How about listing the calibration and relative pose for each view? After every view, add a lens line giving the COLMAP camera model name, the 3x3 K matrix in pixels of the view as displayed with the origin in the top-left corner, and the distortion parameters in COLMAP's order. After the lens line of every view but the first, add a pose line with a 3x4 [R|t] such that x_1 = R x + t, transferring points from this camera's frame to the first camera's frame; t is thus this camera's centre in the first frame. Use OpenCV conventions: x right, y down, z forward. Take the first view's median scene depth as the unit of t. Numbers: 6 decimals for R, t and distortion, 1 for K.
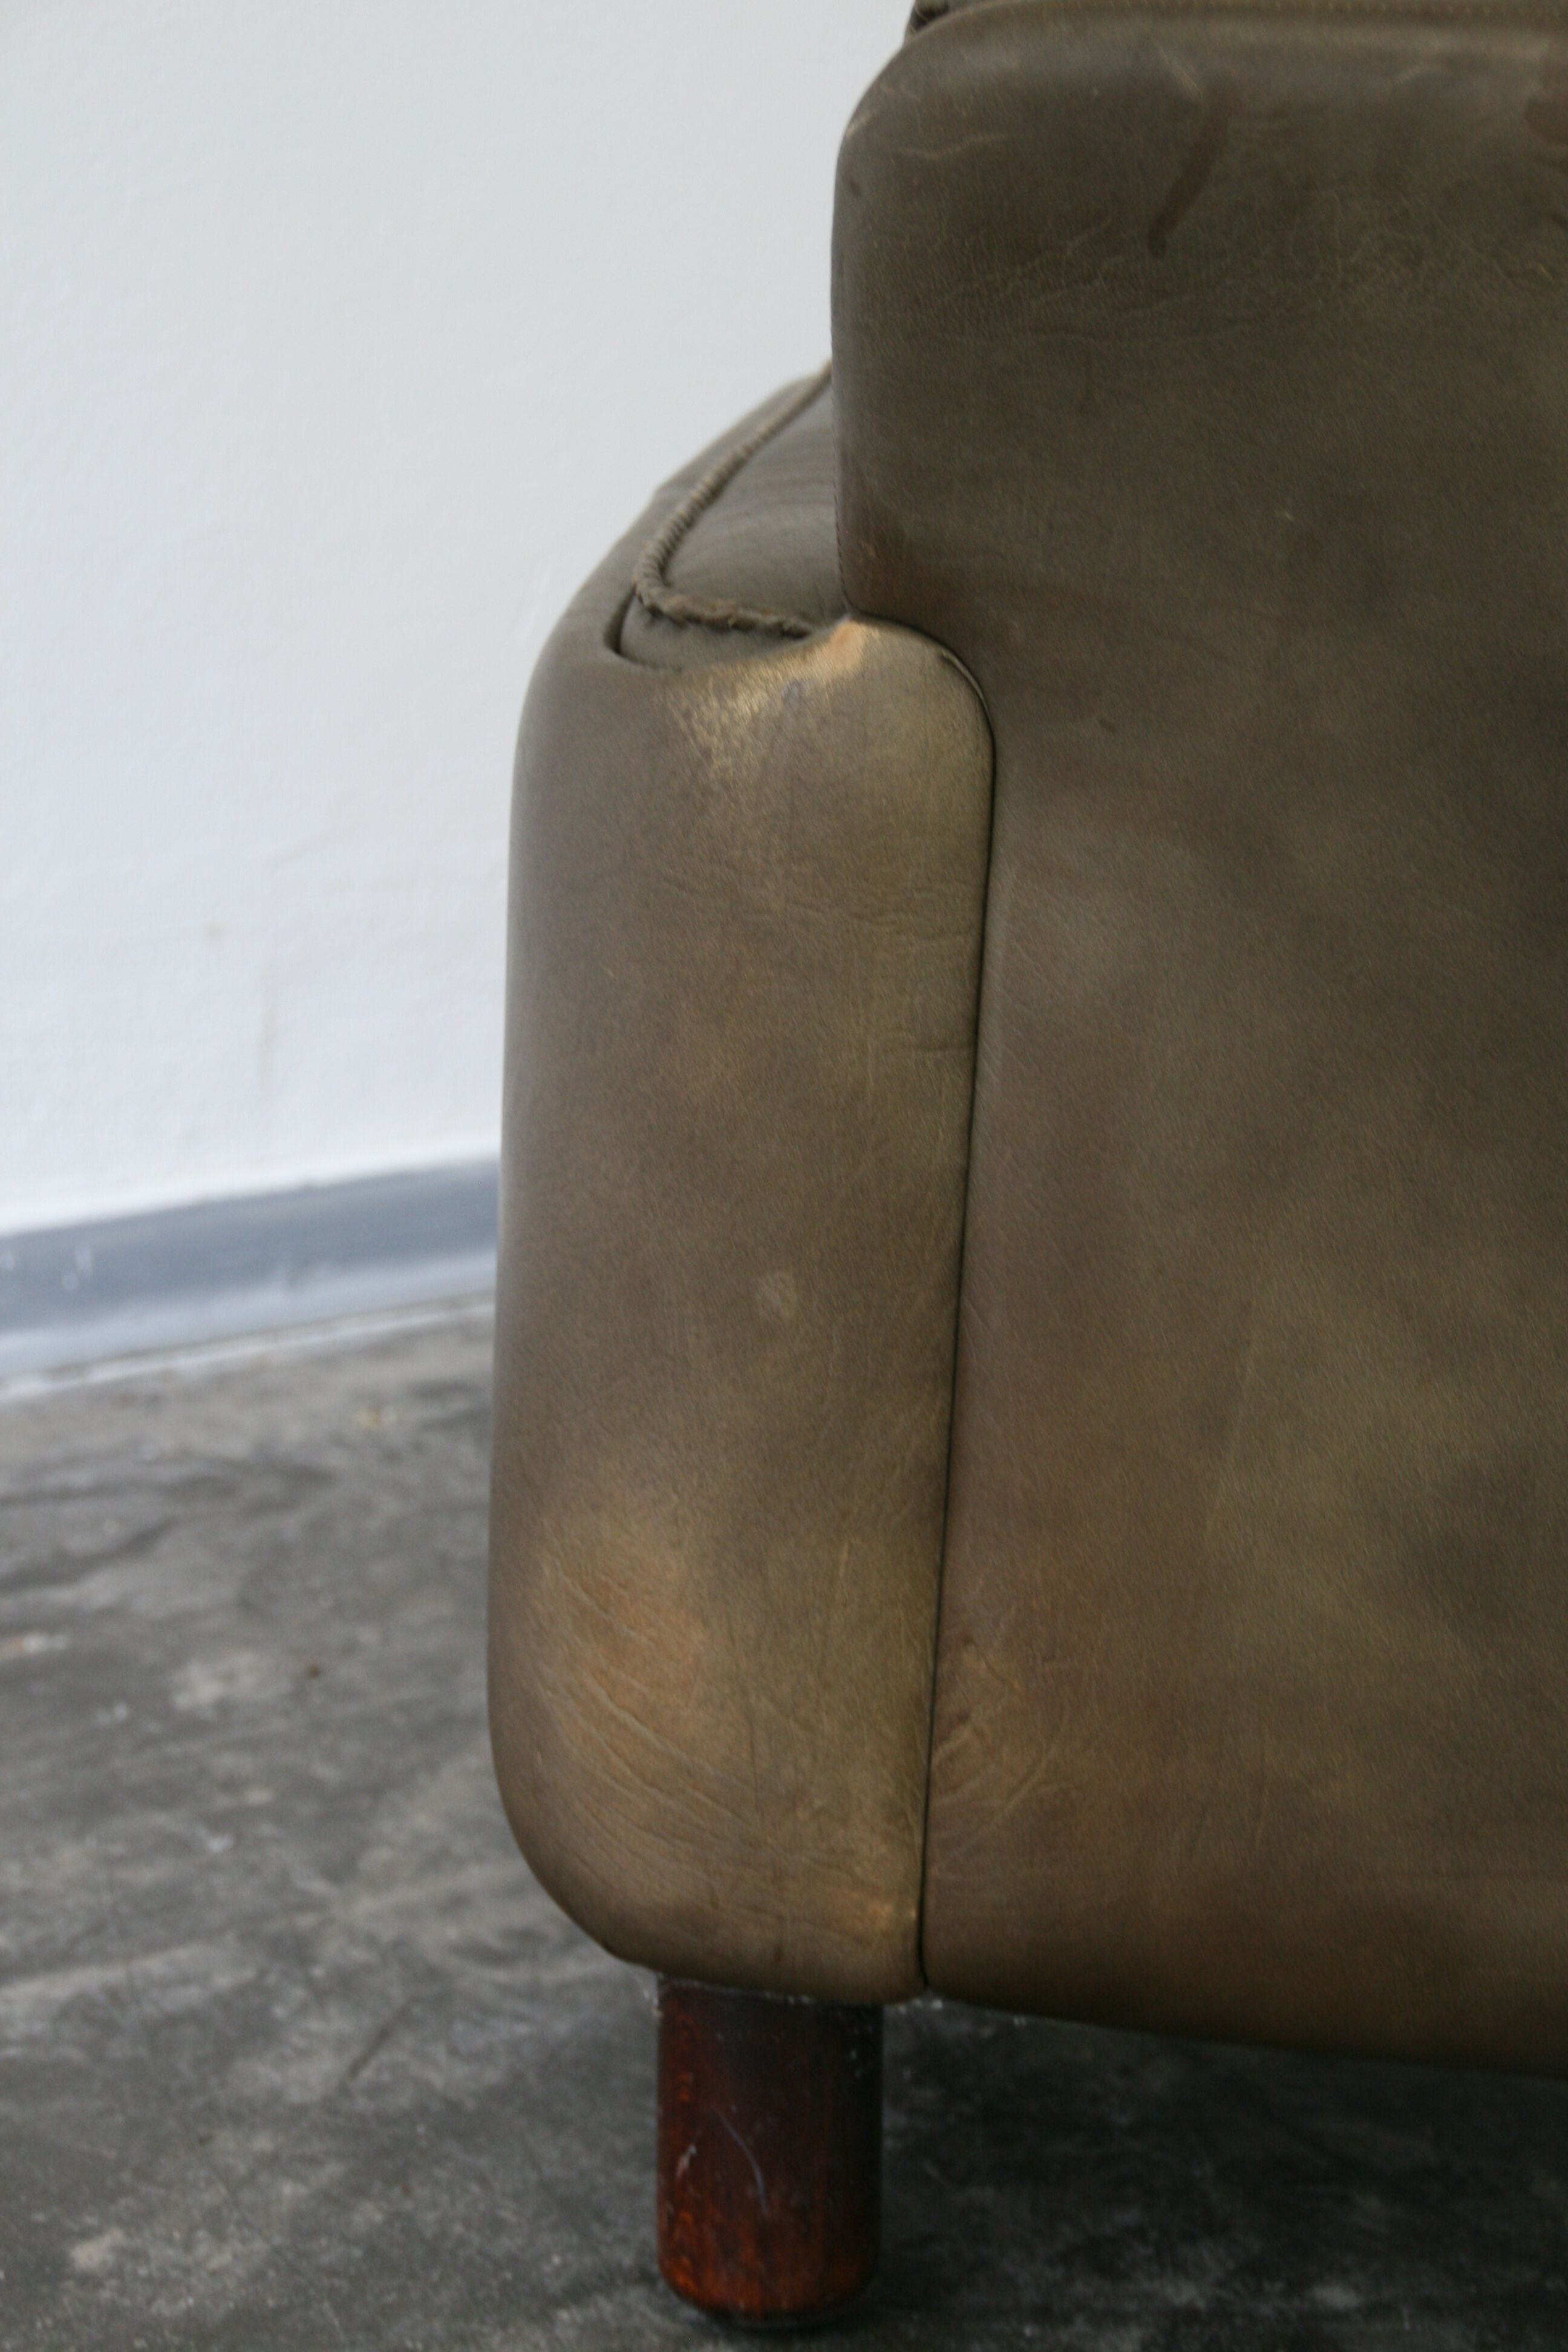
lens RADIAL K [[5872.4, 0, 788.7], [0, 5872.4, 1180.1], [0, 0, 1]] dist [0.471719, 0.000000]
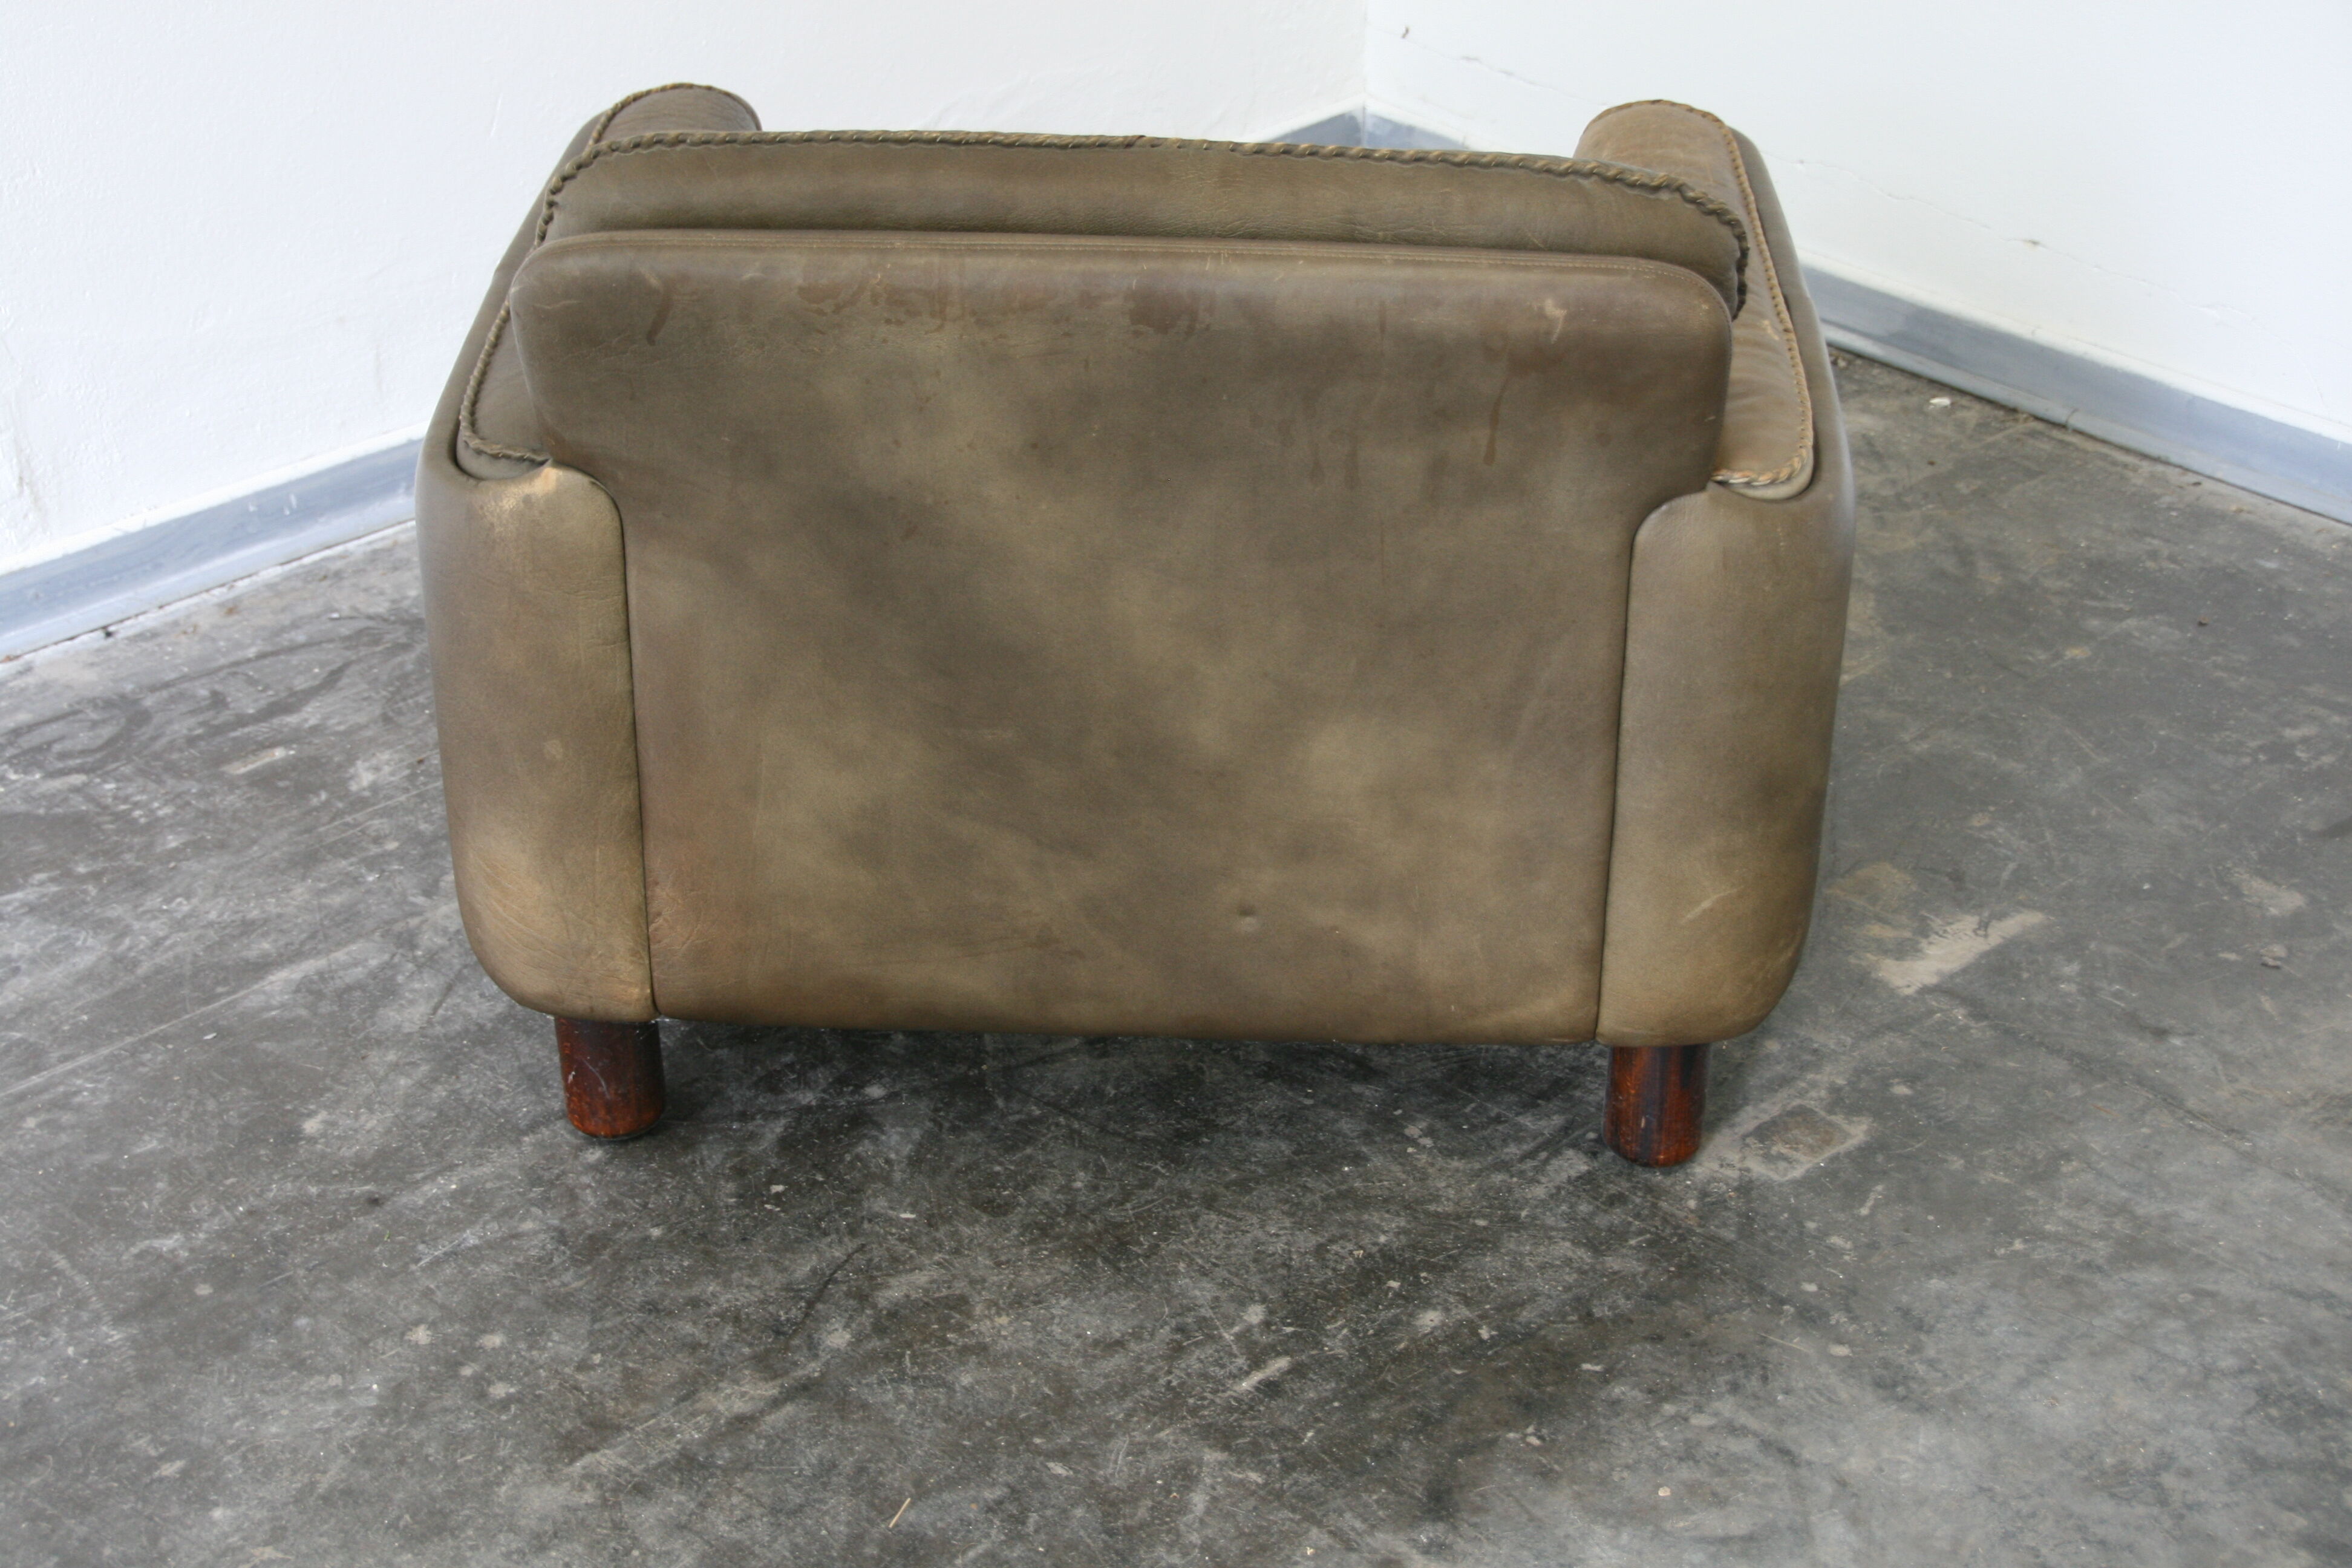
lens RADIAL K [[4025.6, 0, 1174.0], [0, 4025.6, 781.5], [0, 0, 1]] dist [0.253874, 0.000000]
pose [[0.996113, -0.078055, 0.040814, 0.151788], [0.065761, 0.967302, 0.244953, -0.296444], [-0.058599, -0.241317, 0.968676, -0.463998]]
